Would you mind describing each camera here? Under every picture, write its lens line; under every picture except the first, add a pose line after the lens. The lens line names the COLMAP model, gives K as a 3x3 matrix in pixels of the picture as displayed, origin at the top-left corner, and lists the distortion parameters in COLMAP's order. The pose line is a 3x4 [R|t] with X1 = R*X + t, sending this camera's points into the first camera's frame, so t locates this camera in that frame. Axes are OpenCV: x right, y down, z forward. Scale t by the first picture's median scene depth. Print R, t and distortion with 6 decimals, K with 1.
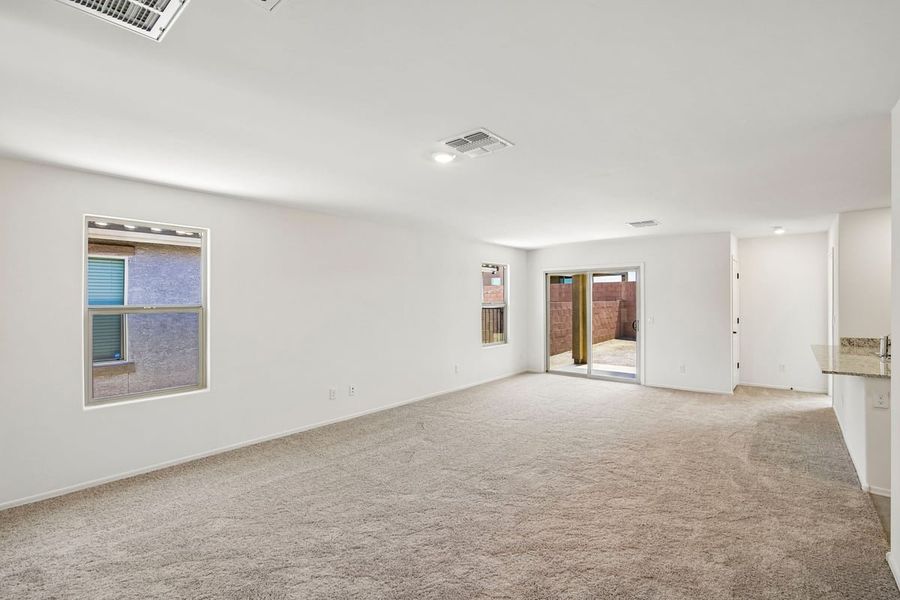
lens RADIAL K [[410.0, 0, 450.0], [0, 410.0, 300.0], [0, 0, 1]] dist [-0.027240, -0.000134]
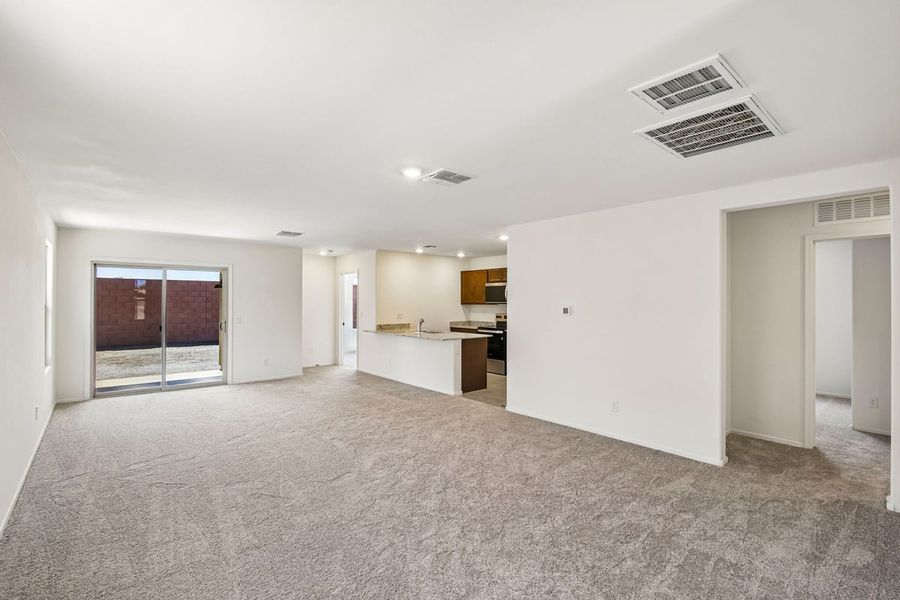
lens RADIAL K [[410.0, 0, 450.0], [0, 410.0, 300.0], [0, 0, 1]] dist [-0.027240, -0.000134]
pose [[0.149831, 0.010148, 0.988660, -0.502587], [-0.008397, 0.999924, -0.008991, 0.002560], [-0.988676, -0.006954, 0.149905, 0.333625]]
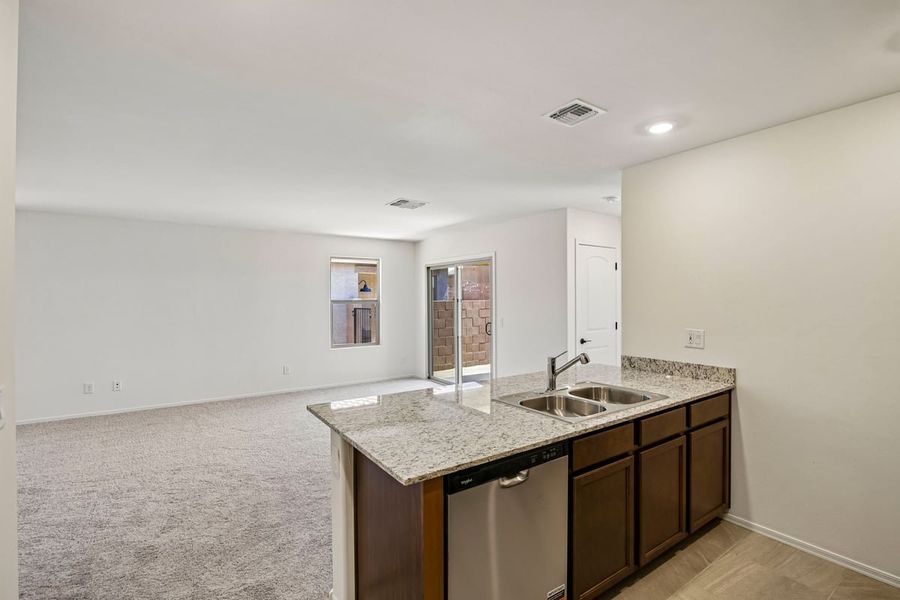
lens RADIAL K [[410.0, 0, 450.0], [0, 410.0, 300.0], [0, 0, 1]] dist [-0.027240, -0.000134]
pose [[0.966907, 0.005668, -0.255066, 0.660067], [-0.003946, 0.999966, 0.007262, -0.001335], [0.255099, -0.006015, 0.966896, 0.204407]]
